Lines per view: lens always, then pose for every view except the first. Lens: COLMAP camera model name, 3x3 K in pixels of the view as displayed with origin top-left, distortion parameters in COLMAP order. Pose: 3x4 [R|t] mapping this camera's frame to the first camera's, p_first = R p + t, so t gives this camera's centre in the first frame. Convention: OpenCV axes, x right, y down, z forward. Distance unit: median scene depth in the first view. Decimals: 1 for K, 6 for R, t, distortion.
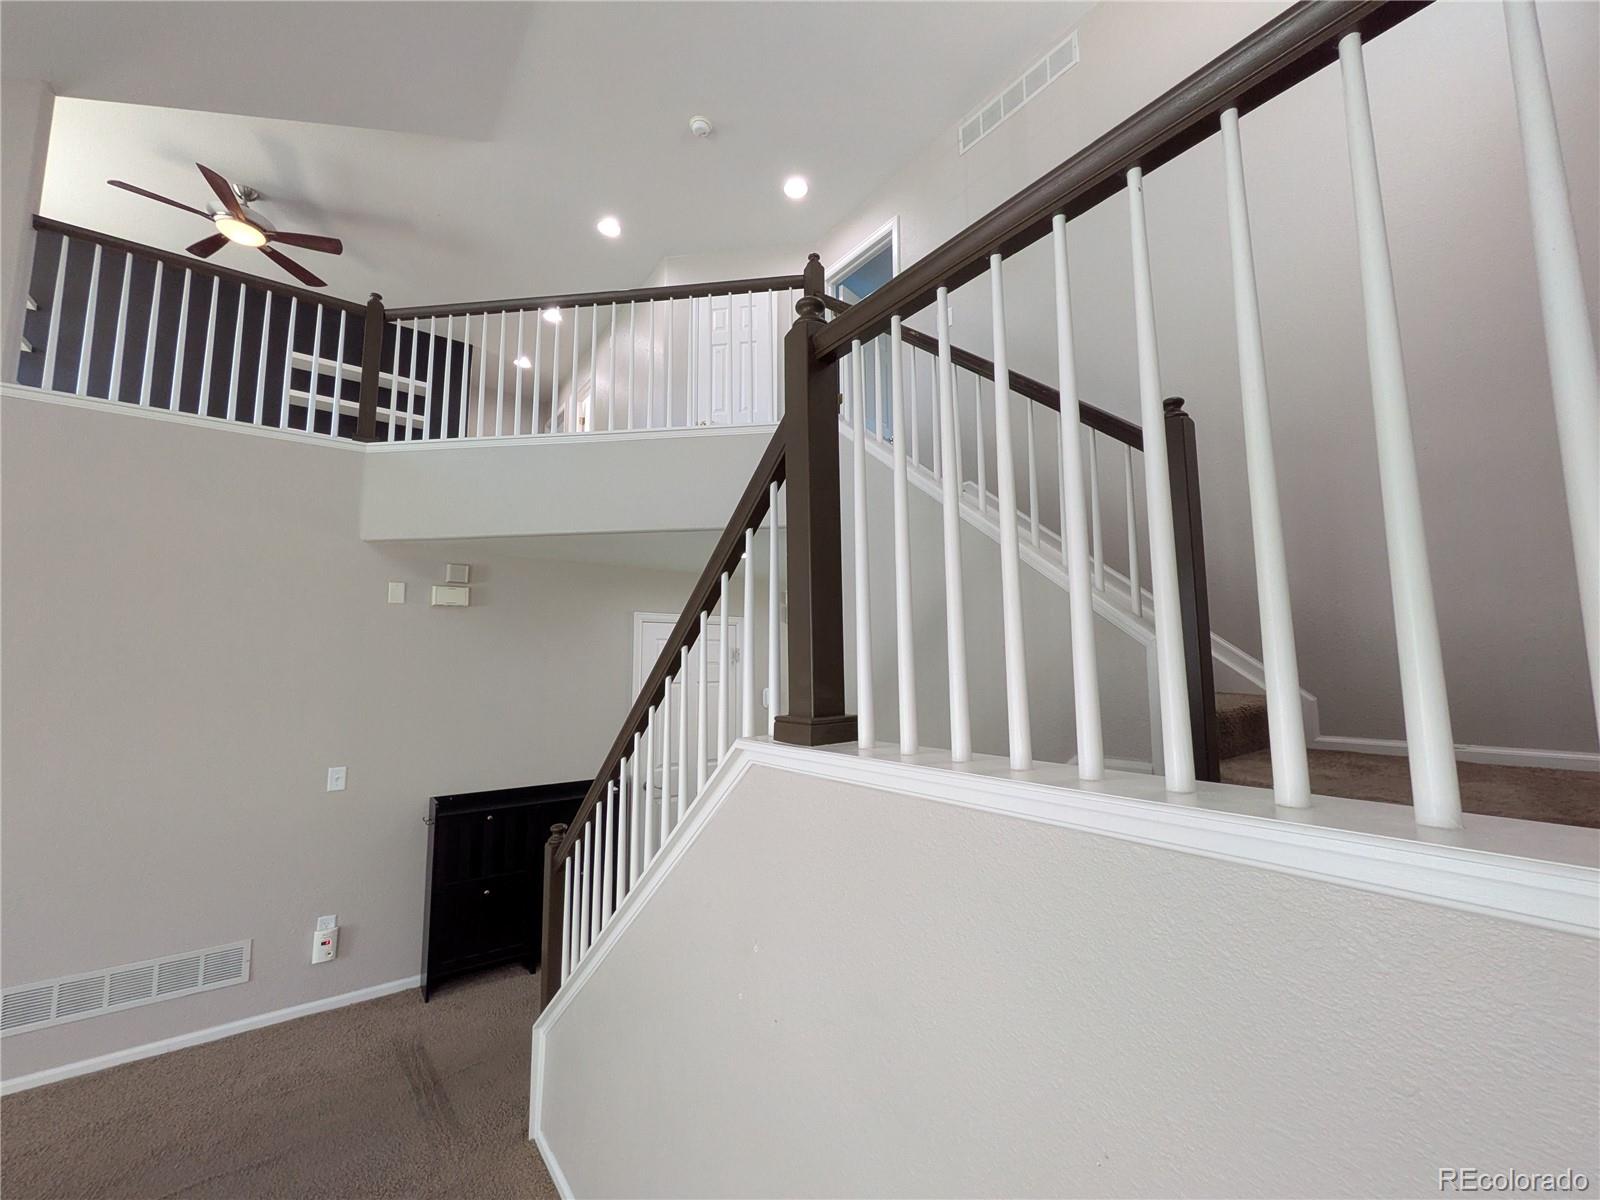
lens RADIAL K [[634.8, 0, 797.4], [0, 634.8, 595.8], [0, 0, 1]] dist [0.001107, -0.000268]
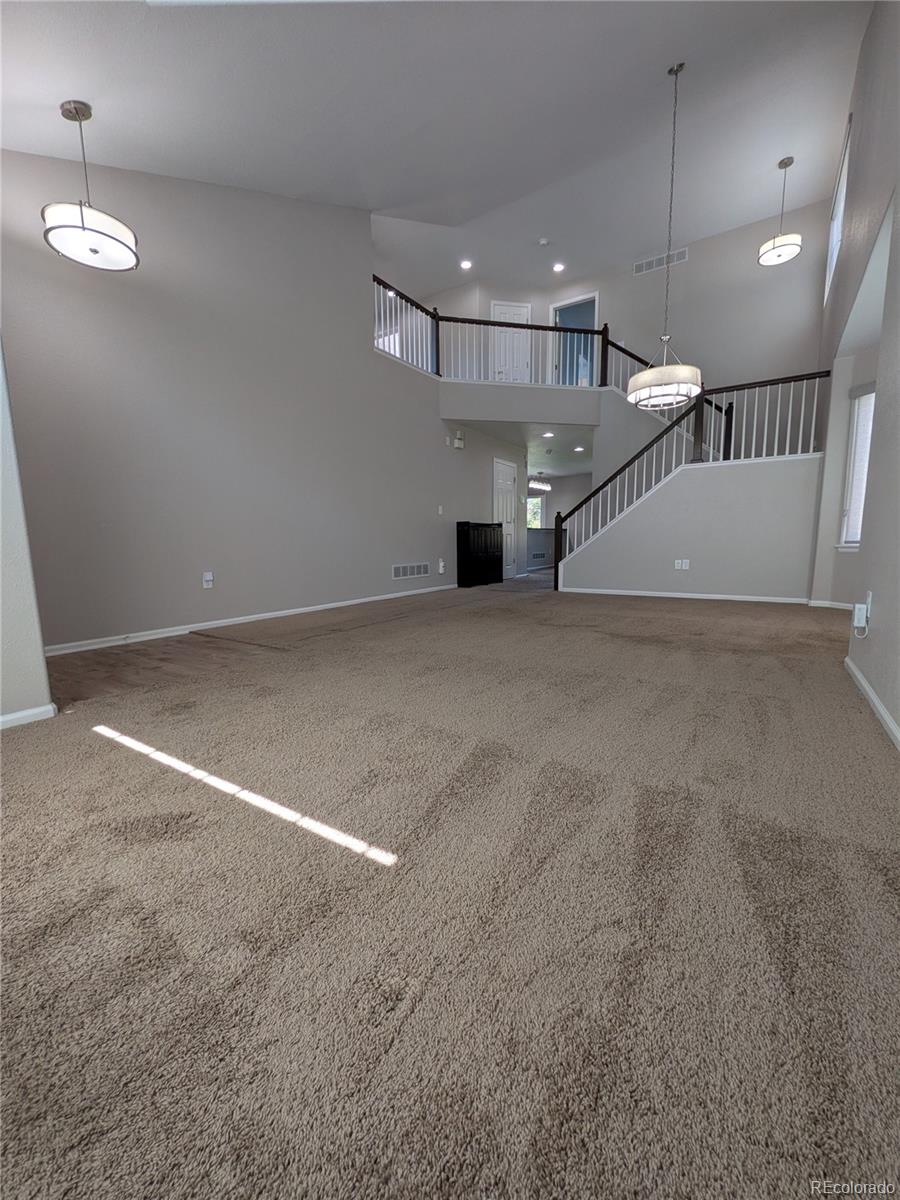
lens RADIAL K [[476.1, 0, 450.8], [0, 476.1, 601.3], [0, 0, 1]] dist [0.001107, -0.000268]
pose [[0.942270, -0.051590, 0.330857, -1.328596], [-0.028993, 0.971780, 0.234099, 0.179817], [-0.333597, -0.230177, 0.914184, -0.947668]]
